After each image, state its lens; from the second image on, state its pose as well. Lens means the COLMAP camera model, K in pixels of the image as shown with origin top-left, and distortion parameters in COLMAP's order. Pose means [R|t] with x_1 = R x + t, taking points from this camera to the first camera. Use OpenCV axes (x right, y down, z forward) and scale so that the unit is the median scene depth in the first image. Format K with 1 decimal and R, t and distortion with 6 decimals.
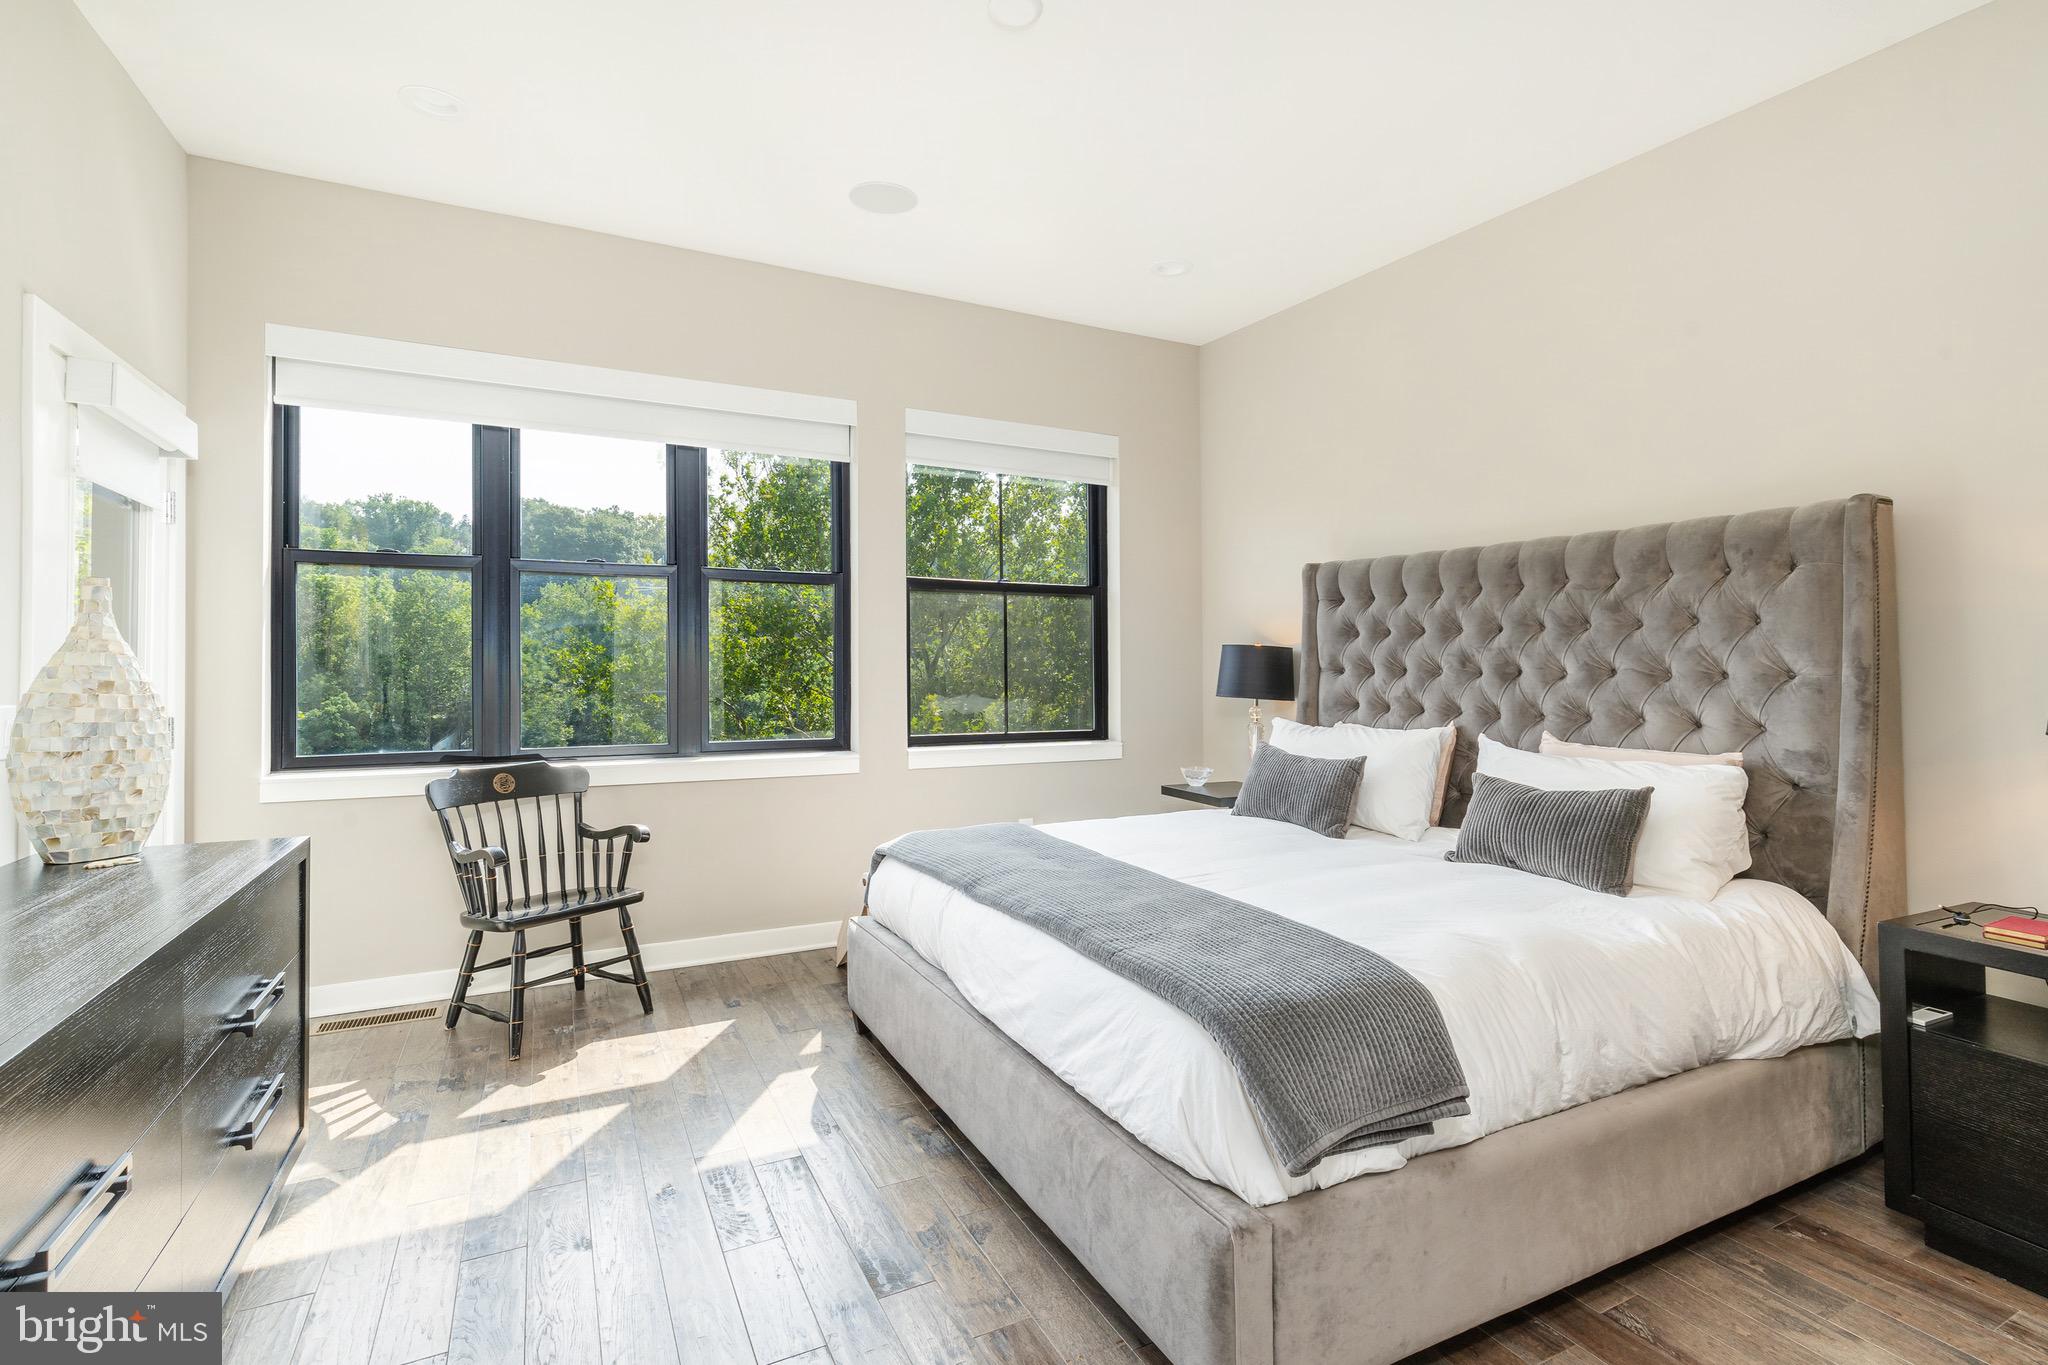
lens RADIAL K [[929.0, 0, 984.1], [0, 929.0, 647.1], [0, 0, 1]] dist [0.005510, -0.000134]
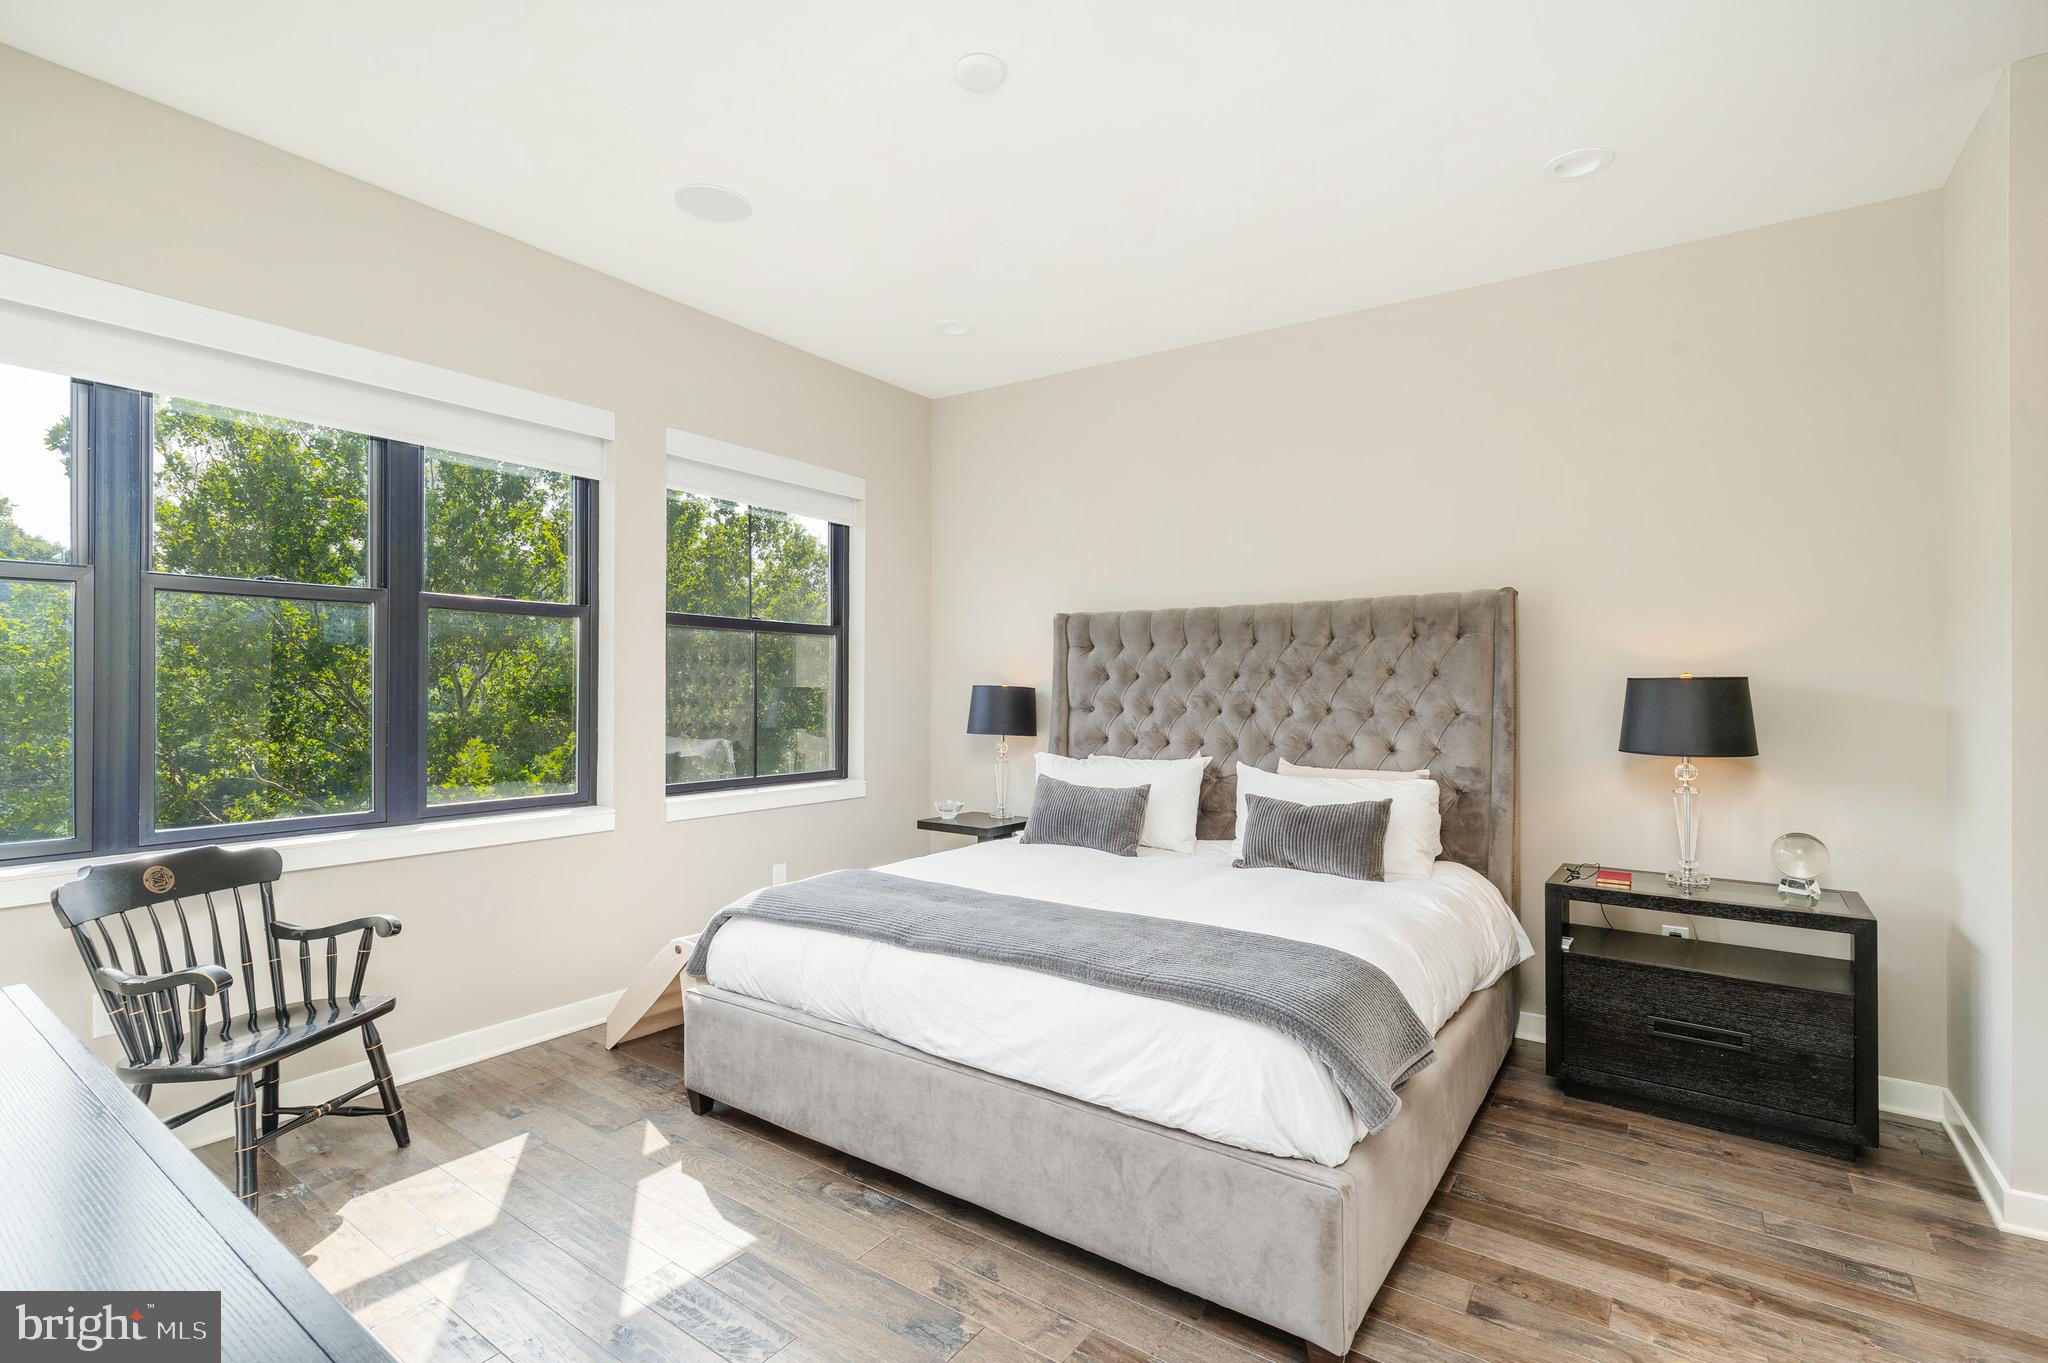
lens RADIAL K [[929.0, 0, 983.8], [0, 929.0, 681.4], [0, 0, 1]] dist [0.005510, -0.000134]
pose [[0.891730, 0.000175, 0.452568, -0.286980], [-0.002794, 0.999983, 0.005119, -0.016045], [-0.452560, -0.005829, 0.891715, 0.055557]]
